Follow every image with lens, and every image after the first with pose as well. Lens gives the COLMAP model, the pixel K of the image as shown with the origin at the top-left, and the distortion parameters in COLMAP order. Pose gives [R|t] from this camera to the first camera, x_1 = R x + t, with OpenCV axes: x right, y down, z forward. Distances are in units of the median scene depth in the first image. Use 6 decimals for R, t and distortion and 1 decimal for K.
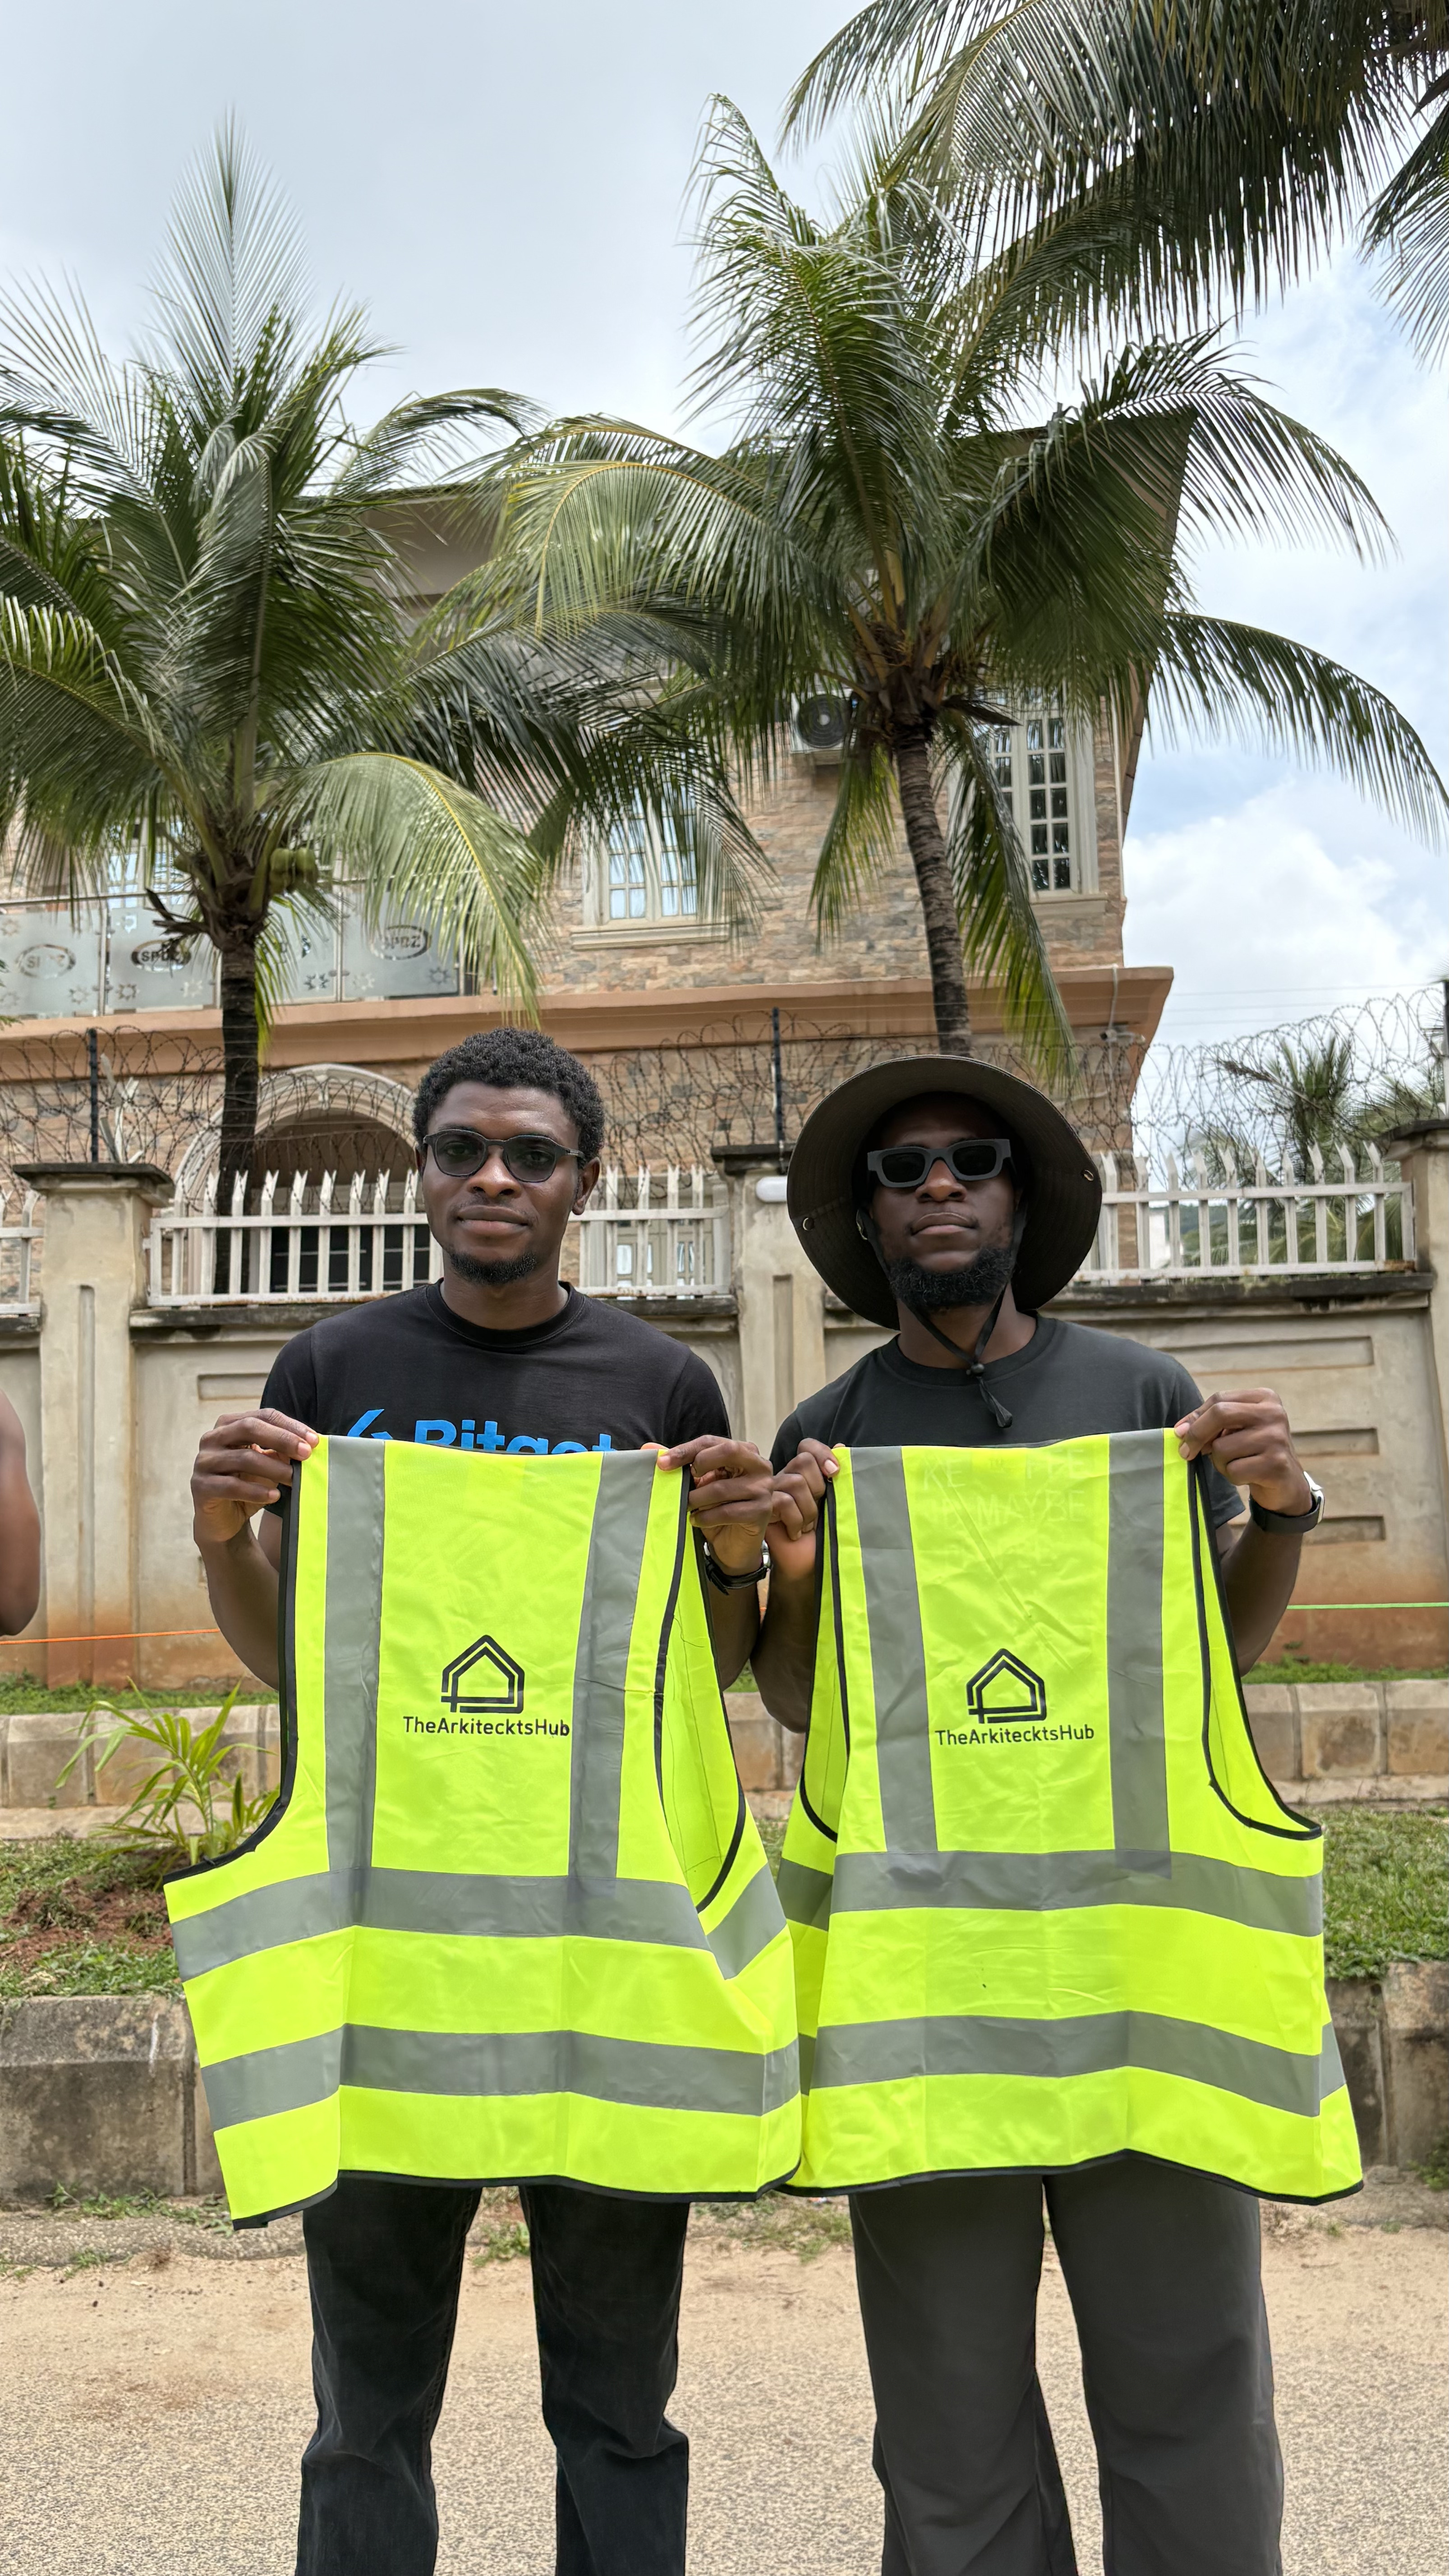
lens RADIAL K [[2055.1, 0, 715.8], [0, 2055.1, 1295.7], [0, 0, 1]] dist [0.150790, -0.305793]
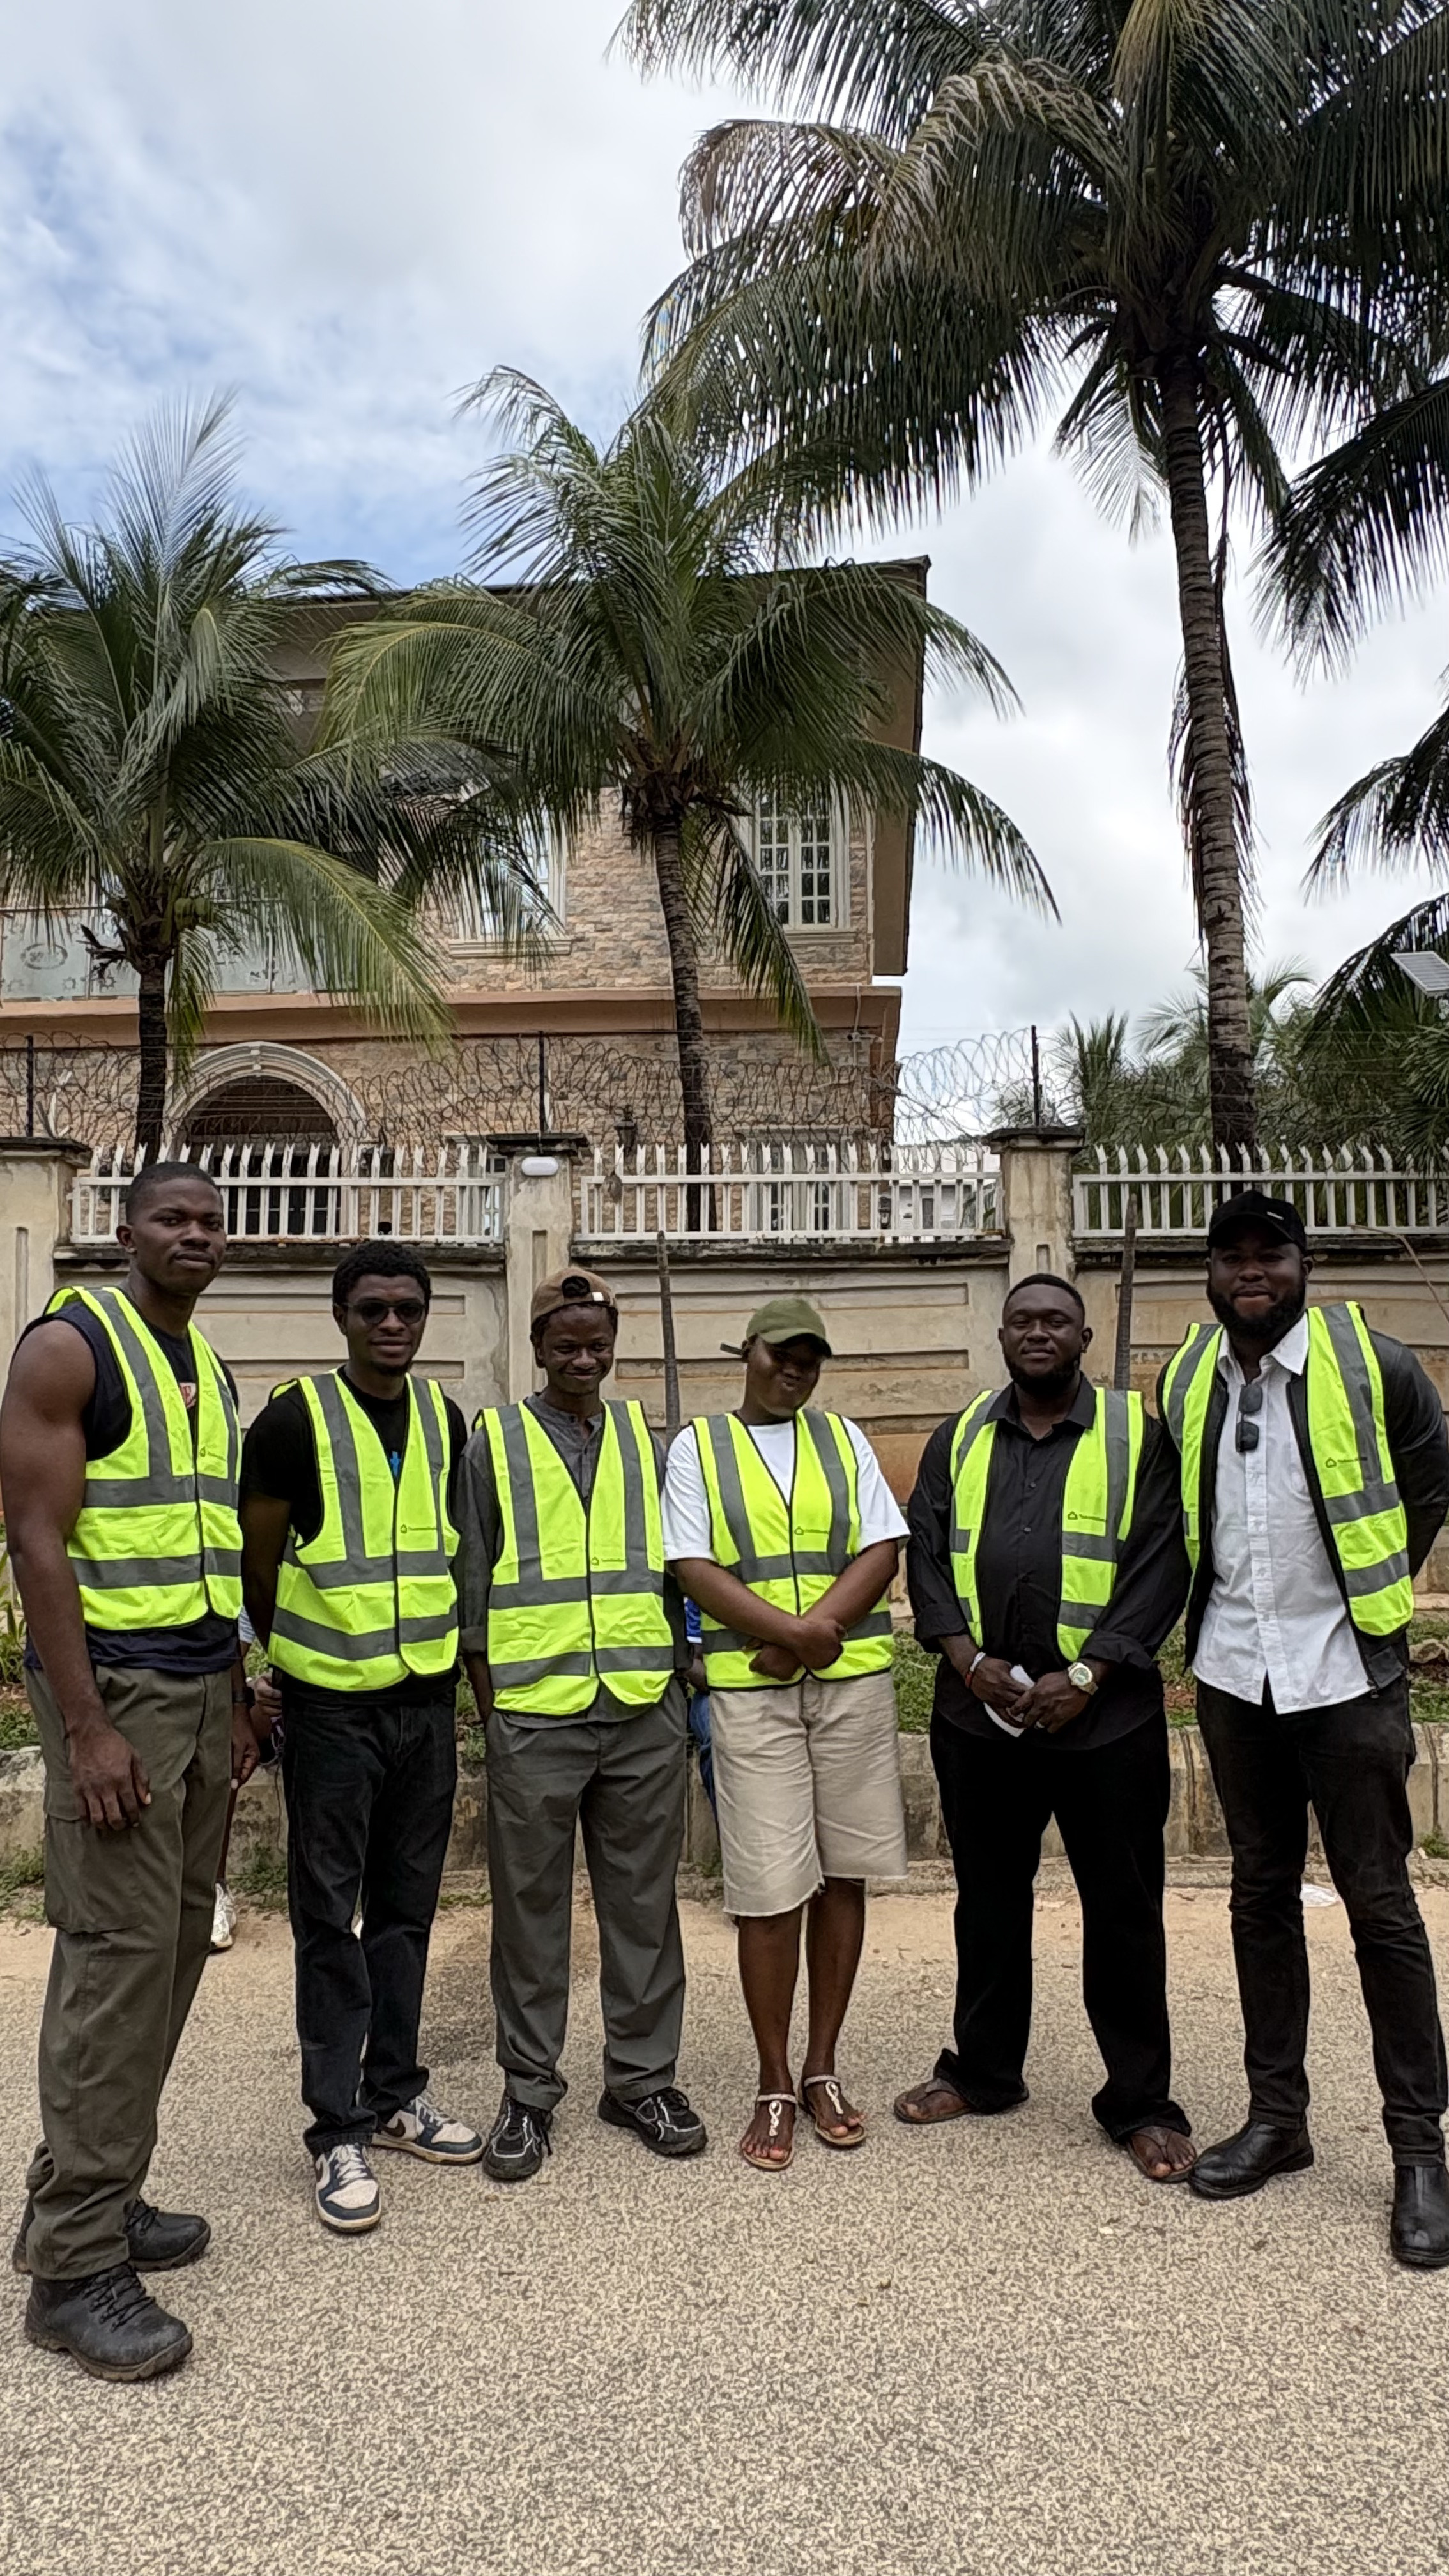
lens RADIAL K [[1637.8, 0, 722.1], [0, 1637.8, 1290.5], [0, 0, 1]] dist [-0.000747, 0.000855]
pose [[0.999046, 0.020197, 0.038715, 0.104671], [-0.022374, 0.998144, 0.056644, -0.032497], [-0.037499, -0.057456, 0.997644, -0.077859]]
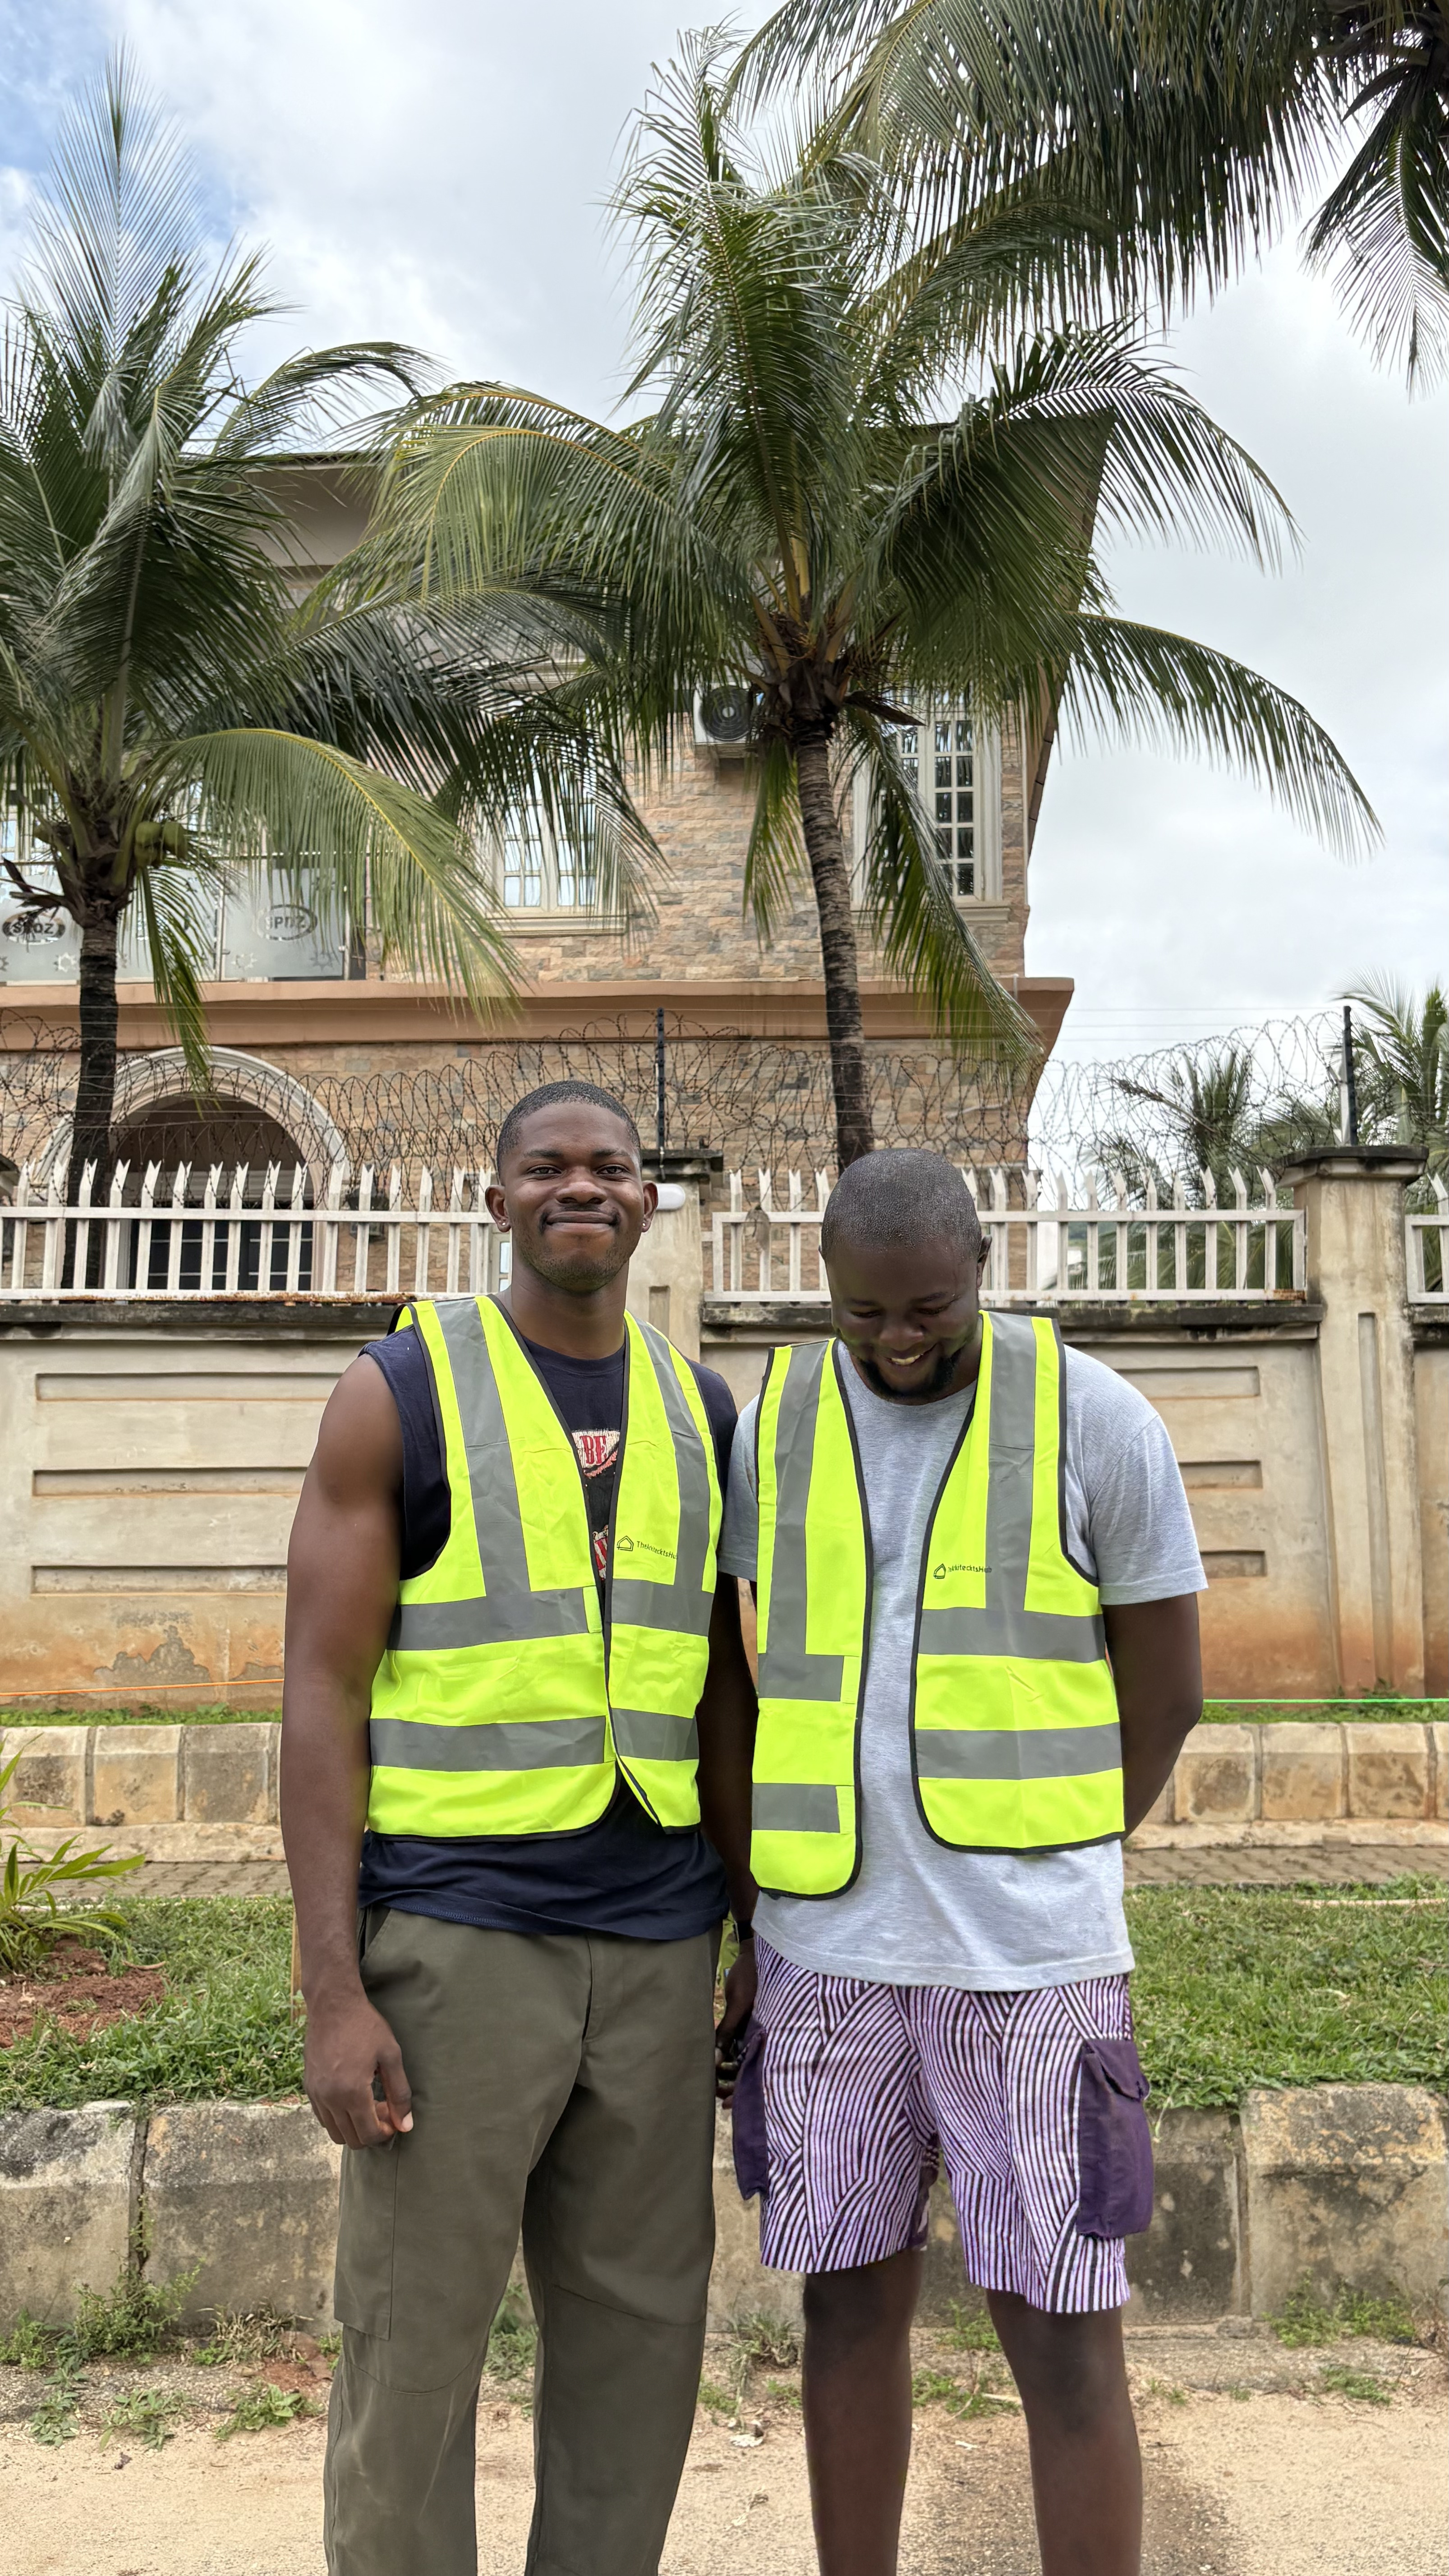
lens RADIAL K [[2055.1, 0, 715.8], [0, 2055.1, 1295.7], [0, 0, 1]] dist [0.150790, -0.305793]
pose [[0.998462, 0.029588, 0.046878, 0.013109], [-0.029774, 0.999551, 0.003276, -0.009061], [-0.046760, -0.004666, 0.998895, 0.036374]]
